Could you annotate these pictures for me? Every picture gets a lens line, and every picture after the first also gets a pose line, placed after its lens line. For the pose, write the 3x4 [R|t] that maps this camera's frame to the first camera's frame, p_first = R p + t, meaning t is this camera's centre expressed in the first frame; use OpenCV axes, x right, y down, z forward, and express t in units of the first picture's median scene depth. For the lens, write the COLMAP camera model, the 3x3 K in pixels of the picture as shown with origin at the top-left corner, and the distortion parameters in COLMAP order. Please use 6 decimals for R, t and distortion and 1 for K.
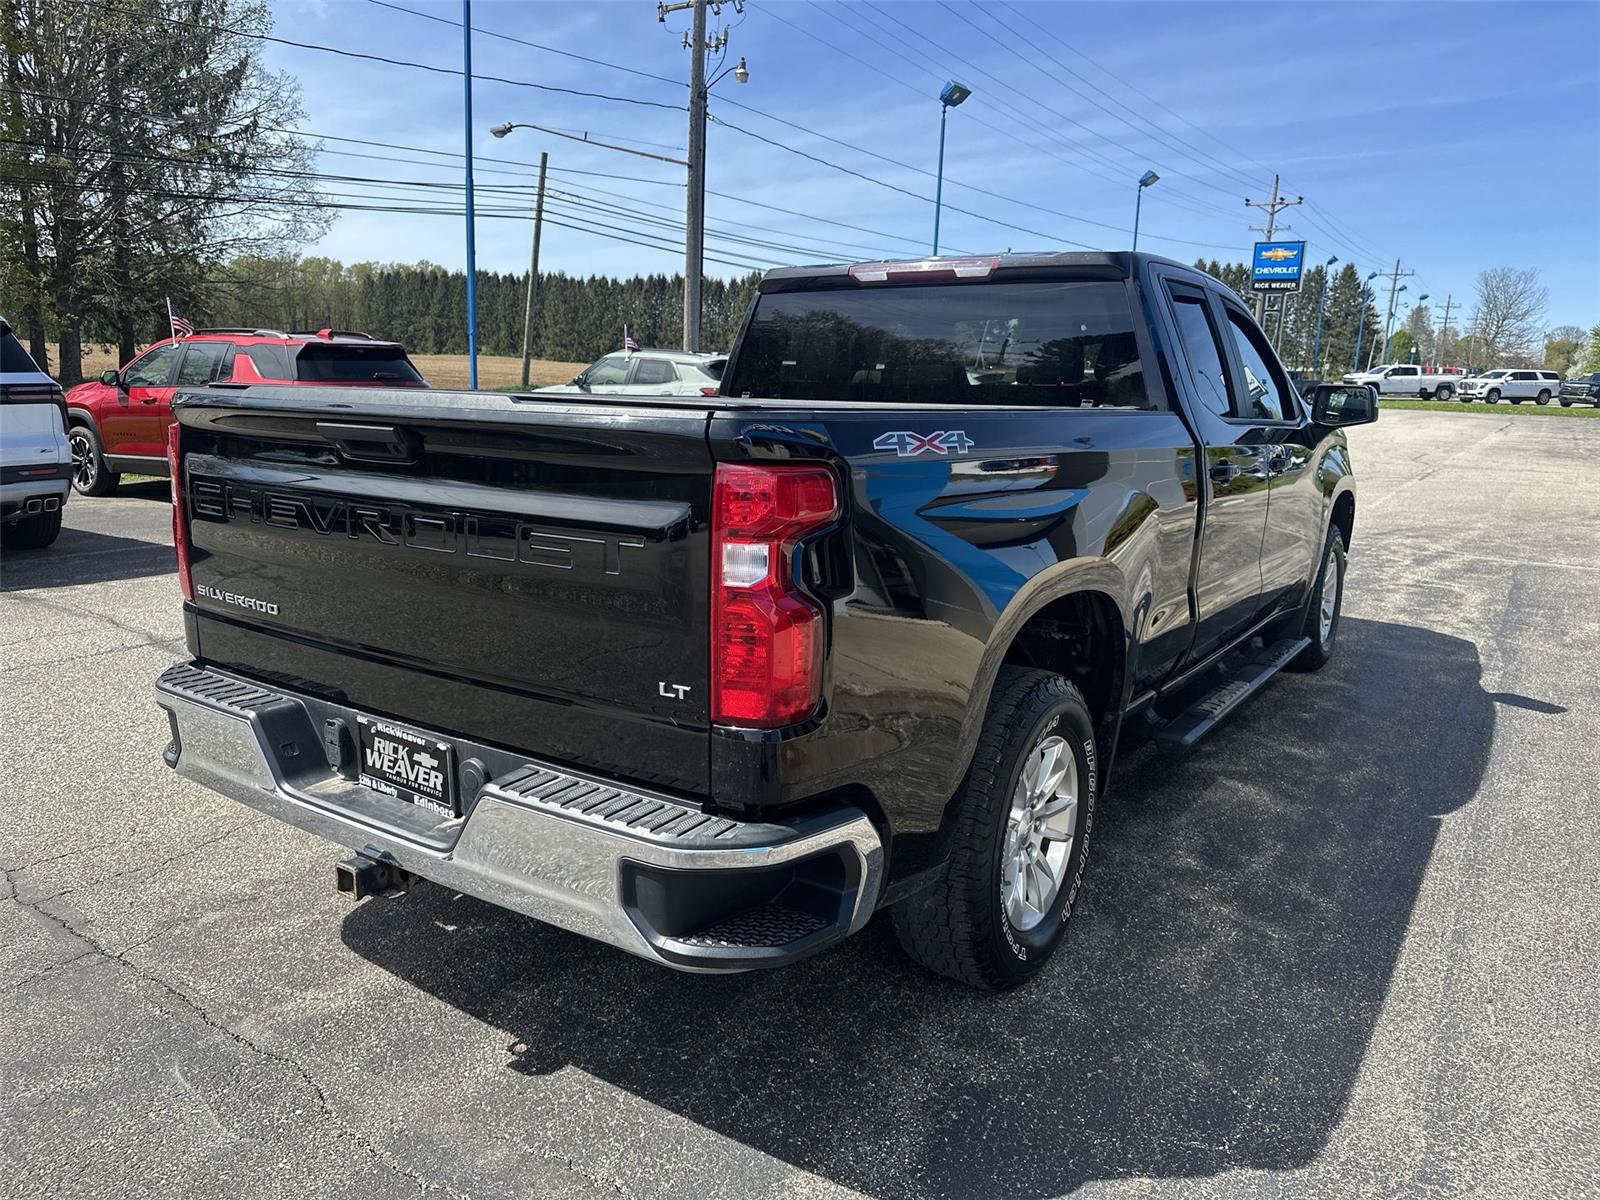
lens RADIAL K [[1127.1, 0, 811.0], [0, 1127.1, 599.9], [0, 0, 1]] dist [0.033146, -0.035883]
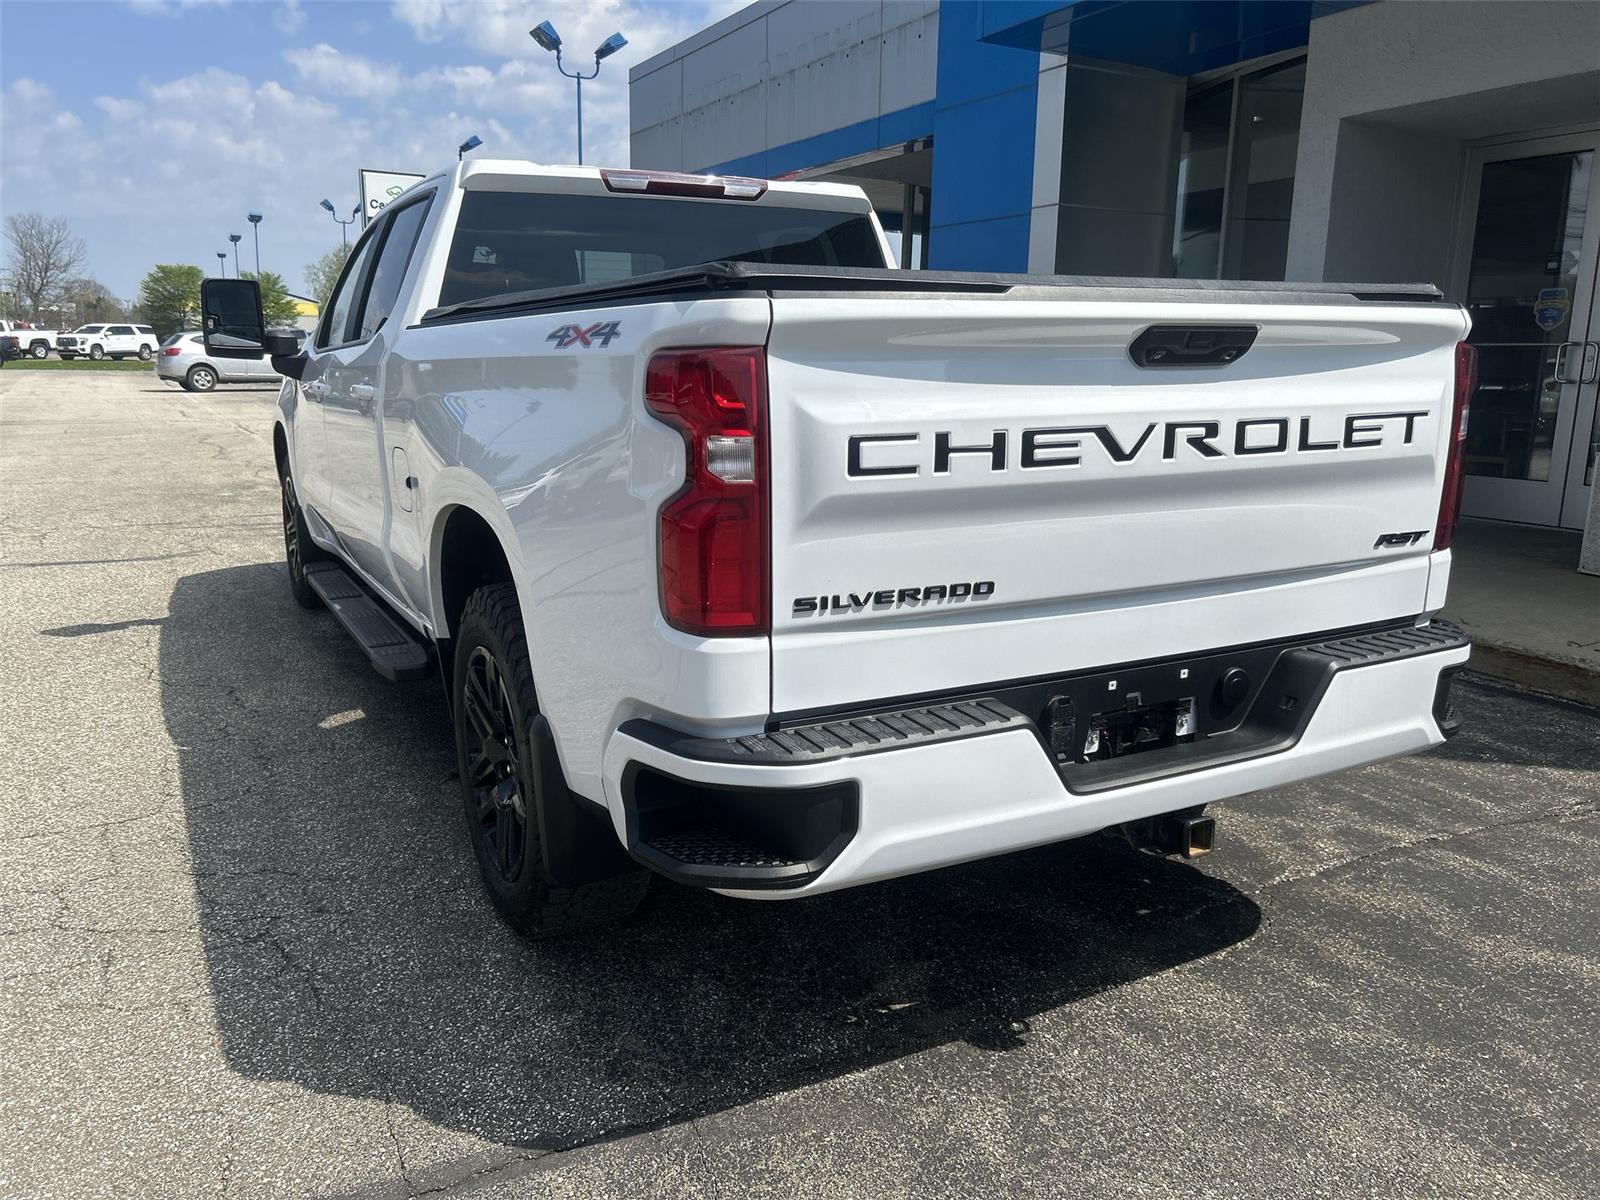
lens RADIAL K [[1204.8, 0, 785.1], [0, 1204.8, 604.3], [0, 0, 1]] dist [0.050017, -0.048196]
pose [[0.455191, -0.203130, 0.866914, -1.146247], [0.181376, 0.974369, 0.133073, -0.096600], [-0.871725, 0.096664, 0.480367, 0.536125]]
